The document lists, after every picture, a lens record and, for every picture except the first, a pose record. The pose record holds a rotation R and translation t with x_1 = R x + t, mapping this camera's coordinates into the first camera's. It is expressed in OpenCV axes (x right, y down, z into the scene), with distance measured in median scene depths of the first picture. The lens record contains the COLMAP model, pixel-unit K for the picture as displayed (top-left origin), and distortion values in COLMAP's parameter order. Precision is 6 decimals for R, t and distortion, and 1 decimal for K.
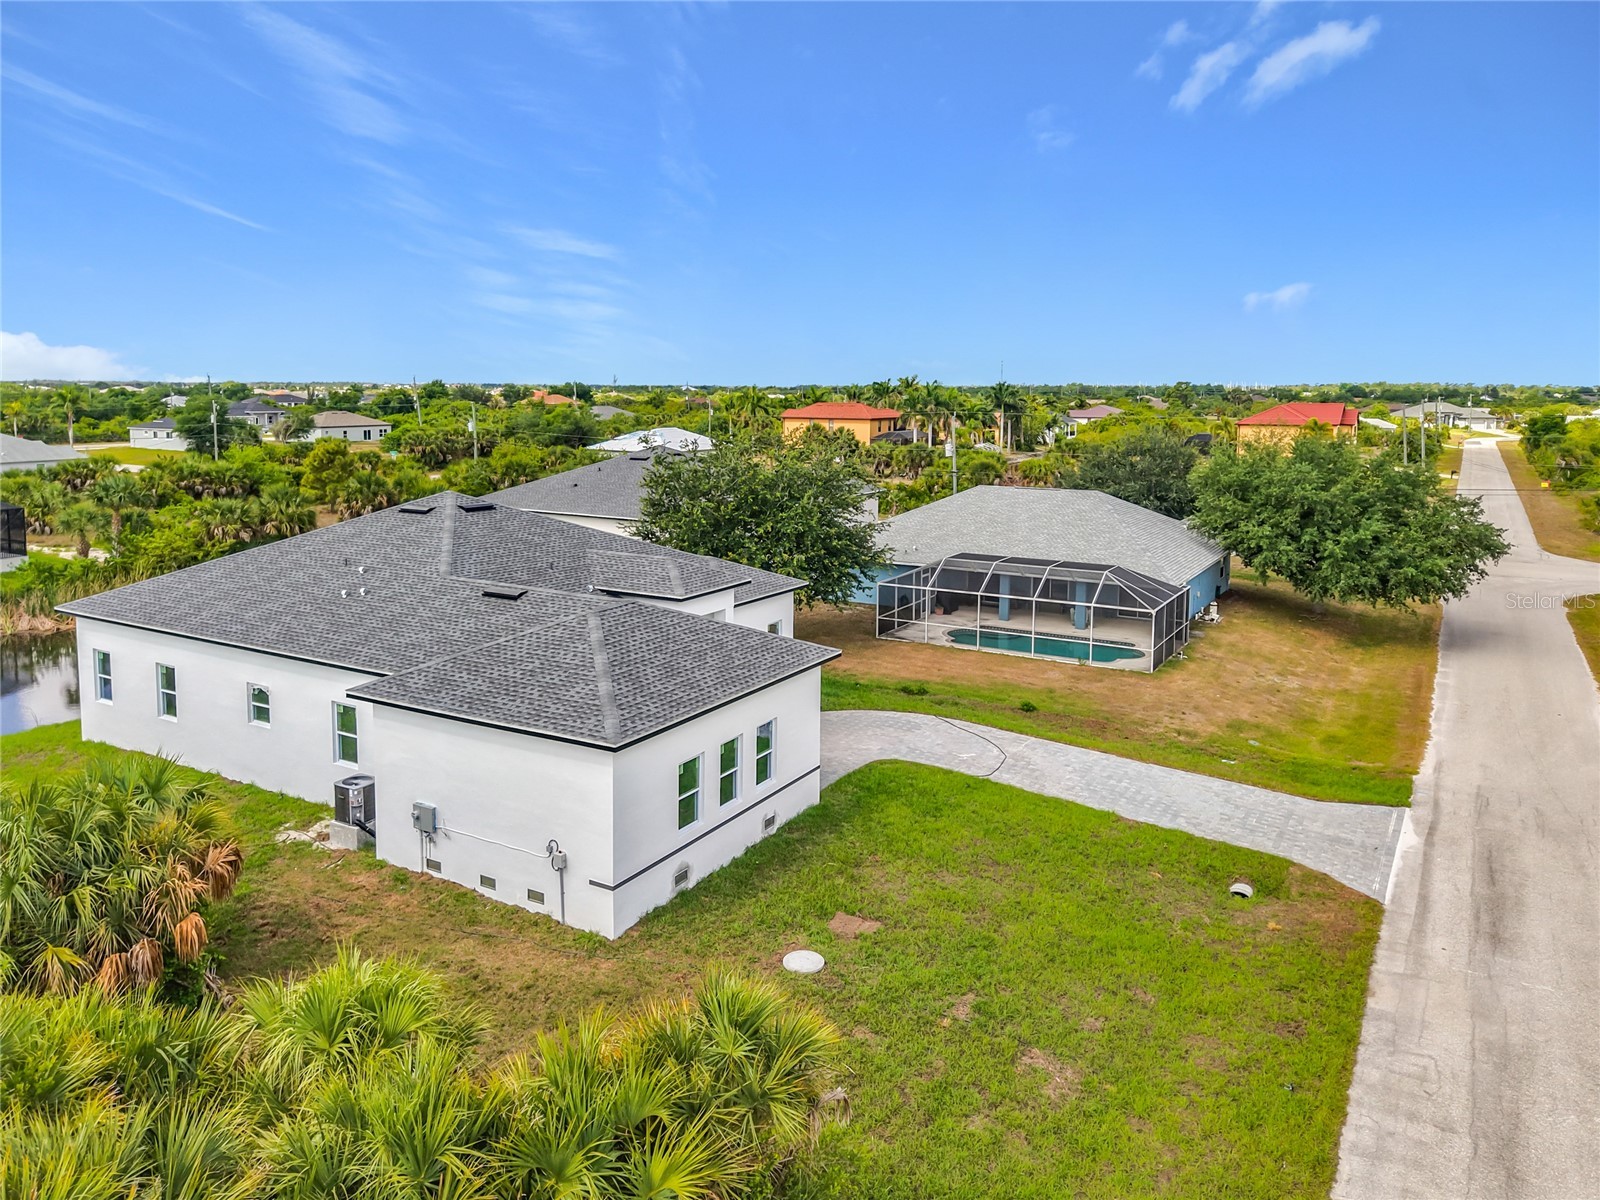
lens RADIAL K [[1113.8, 0, 782.3], [0, 1113.8, 565.4], [0, 0, 1]] dist [-0.006882, 0.002556]
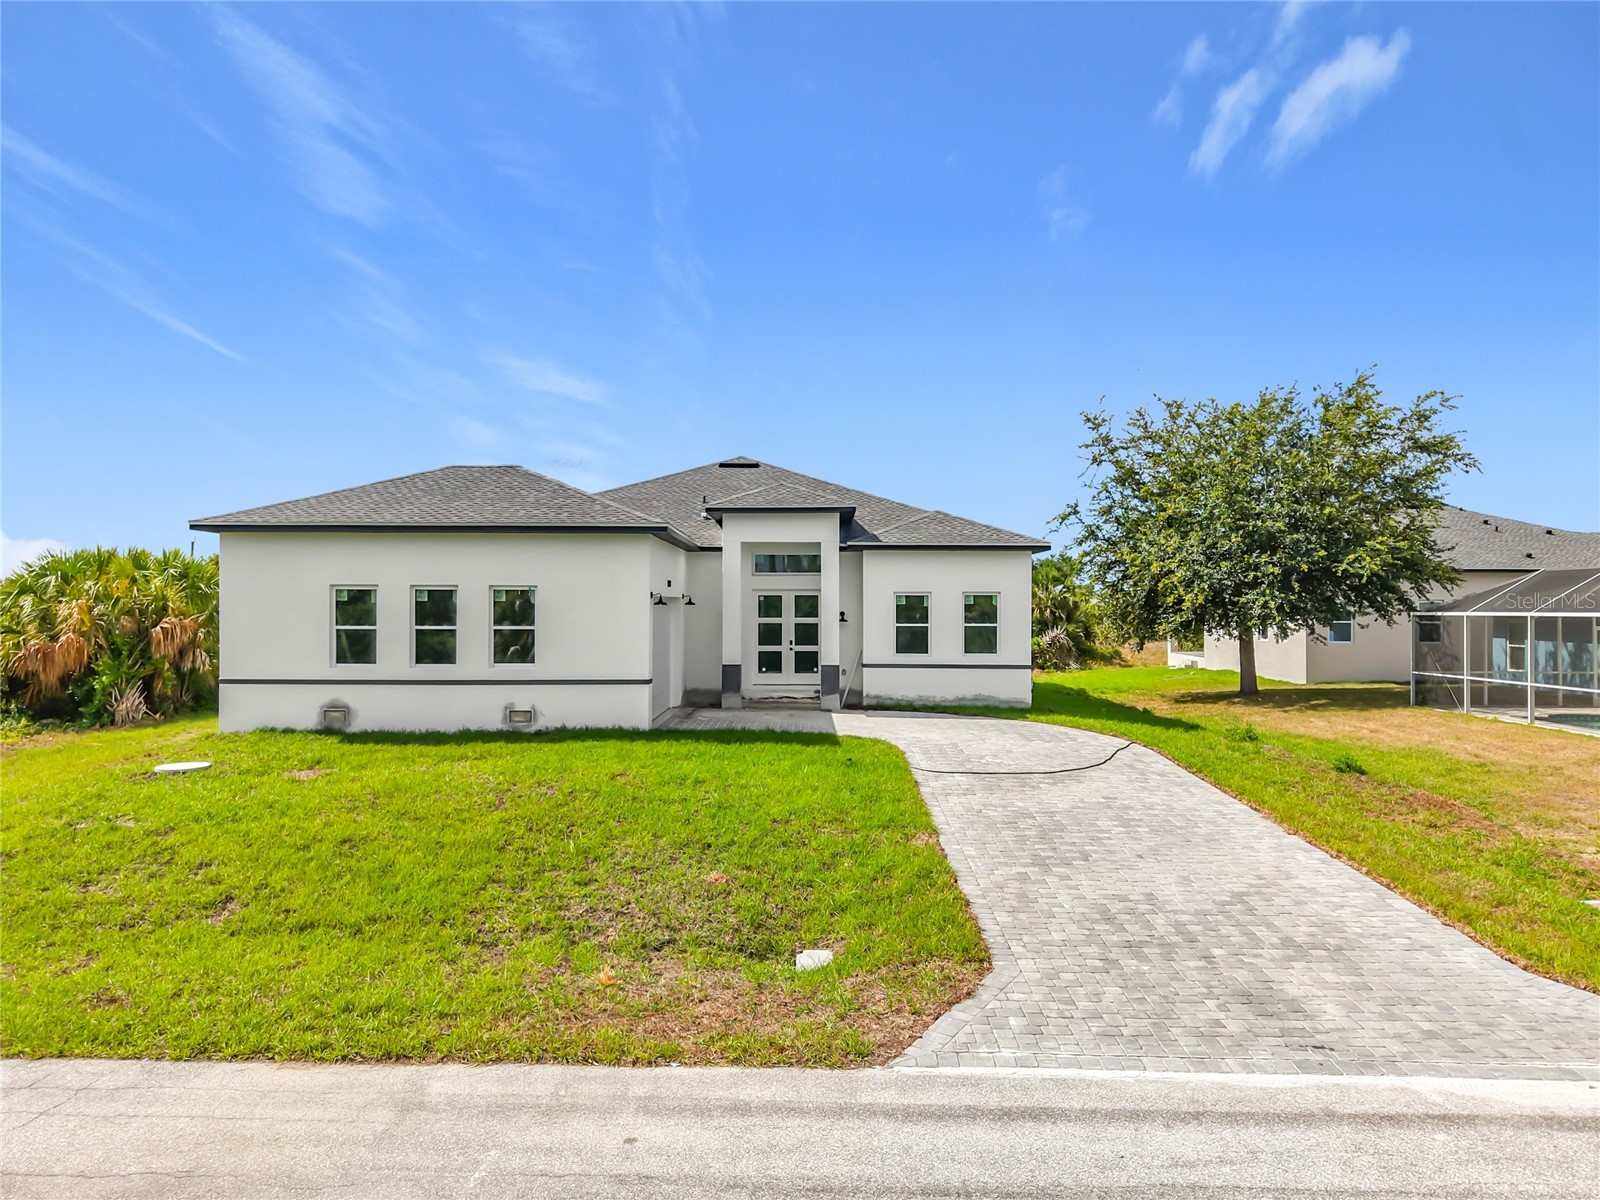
lens RADIAL K [[1096.1, 0, 833.3], [0, 1096.1, 602.2], [0, 0, 1]] dist [-0.026702, -0.000935]
pose [[0.528863, -0.007127, -0.848677, 0.729285], [-0.131469, 0.987207, -0.090217, 0.177963], [0.838463, 0.159287, 0.521160, 0.712302]]
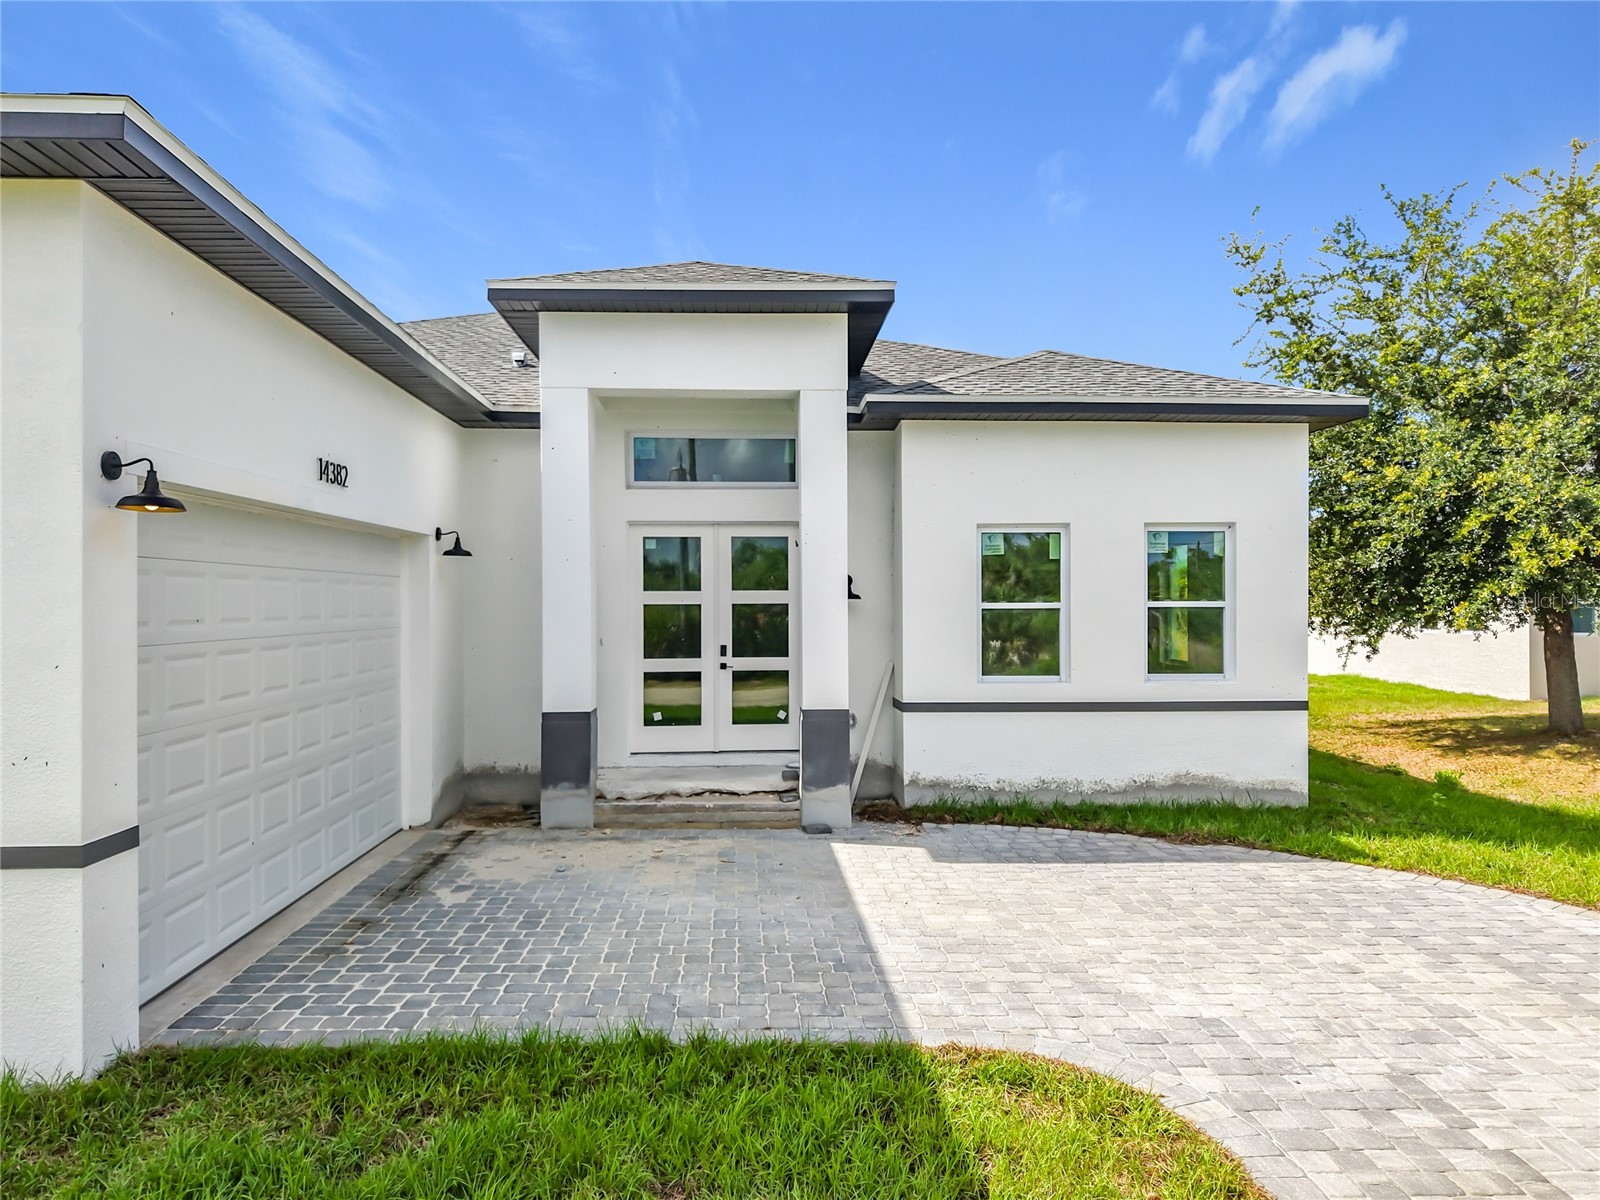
lens RADIAL K [[1078.9, 0, 818.2], [0, 1078.9, 600.7], [0, 0, 1]] dist [0.022629, -0.001741]
pose [[0.577479, -0.006875, -0.816376, 0.227935], [-0.120350, 0.988323, -0.093455, 0.145194], [0.807486, 0.152219, 0.569909, 0.992847]]
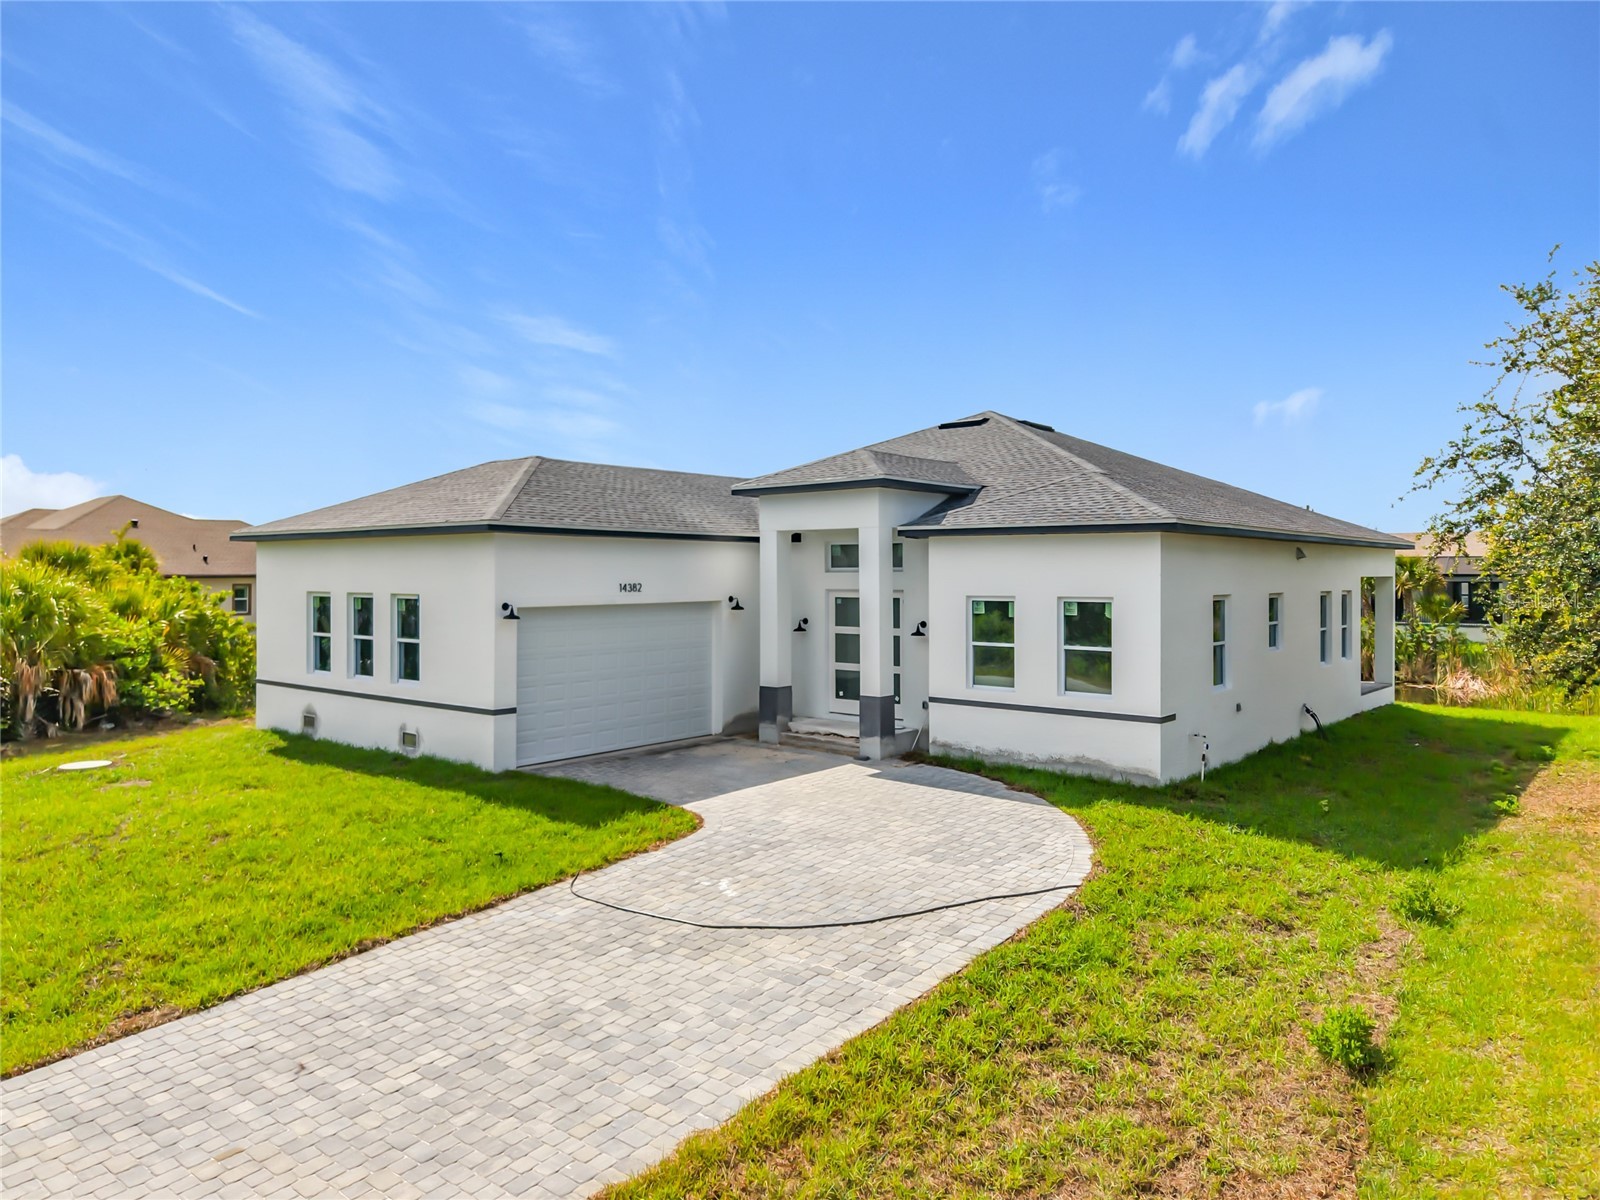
lens RADIAL K [[1111.1, 0, 806.8], [0, 1111.1, 625.3], [0, 0, 1]] dist [0.004334, -0.004271]
pose [[-0.144689, 0.042943, -0.988545, 0.619535], [-0.153410, 0.986004, 0.065287, 0.065598], [0.977512, 0.161099, -0.136076, 1.248890]]
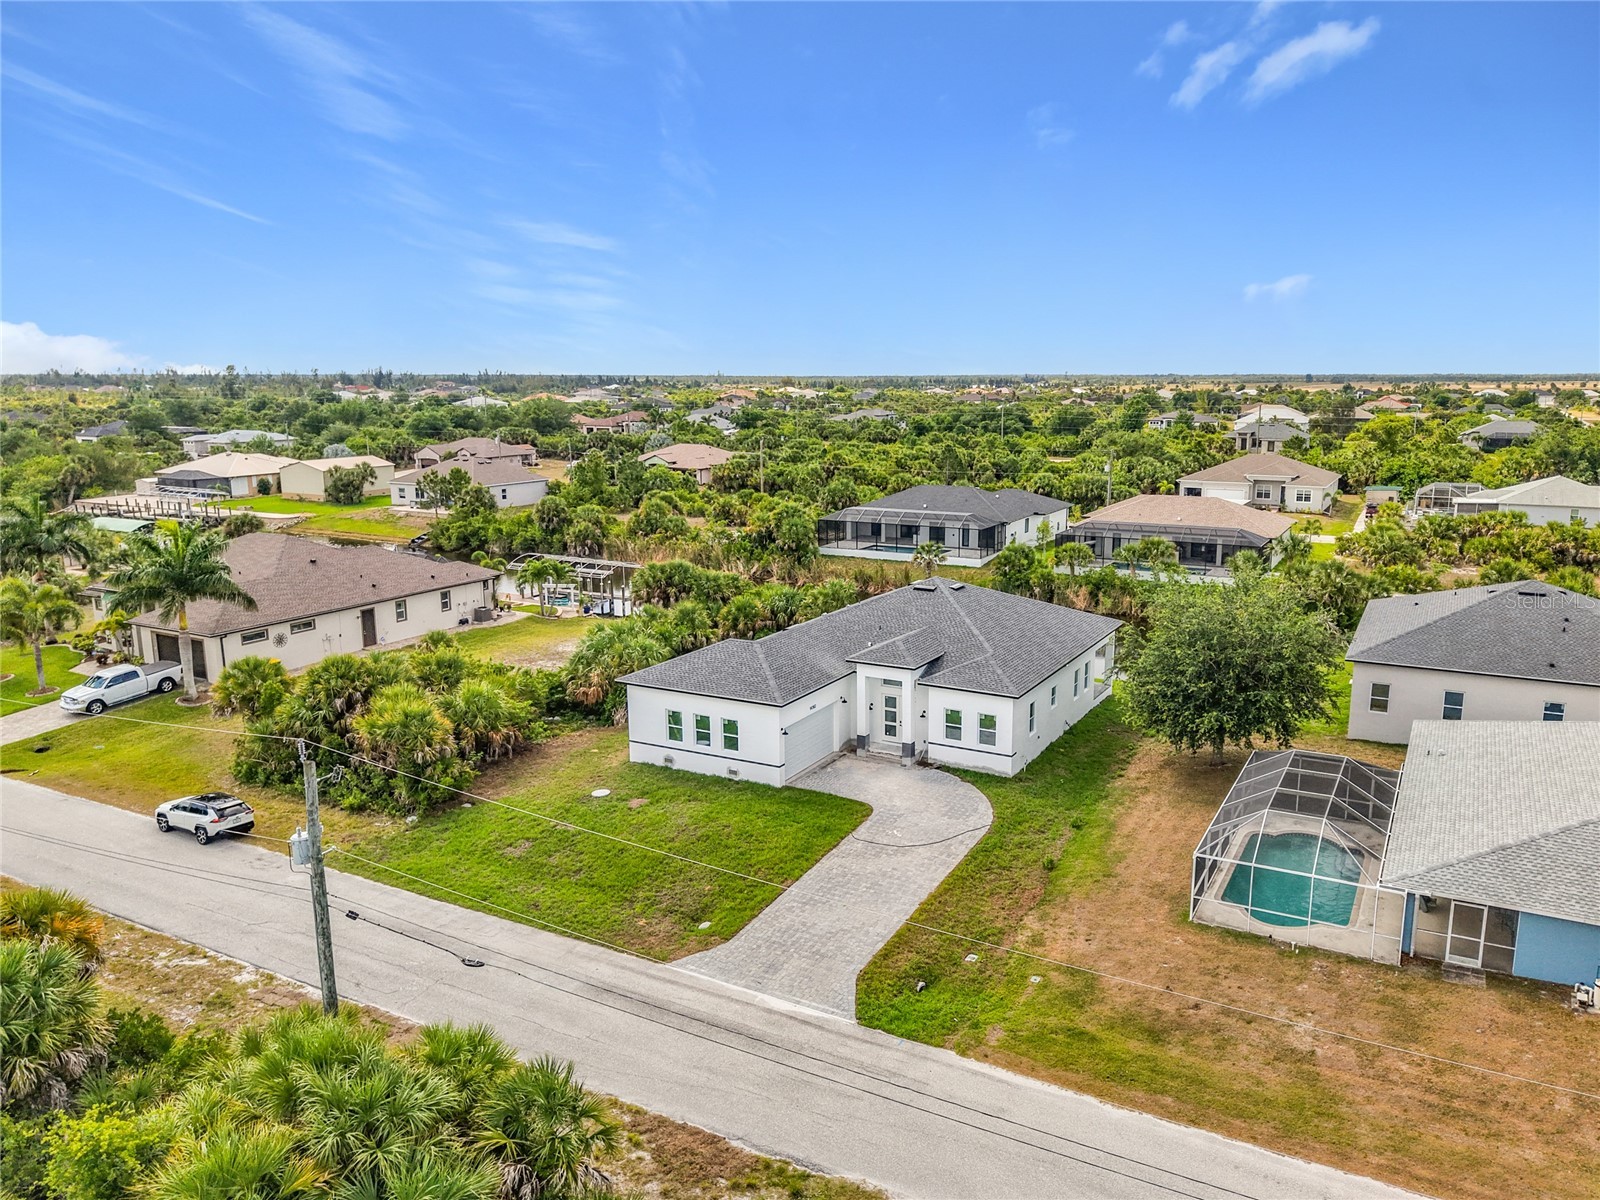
lens RADIAL K [[1103.8, 0, 923.4], [0, 1103.8, 688.7], [0, 0, 1]] dist [0.002344, -0.001369]
pose [[0.093222, 0.267177, -0.959128, 1.642224], [-0.159399, 0.954902, 0.250507, -0.391630], [0.982803, 0.129532, 0.131606, 0.980220]]
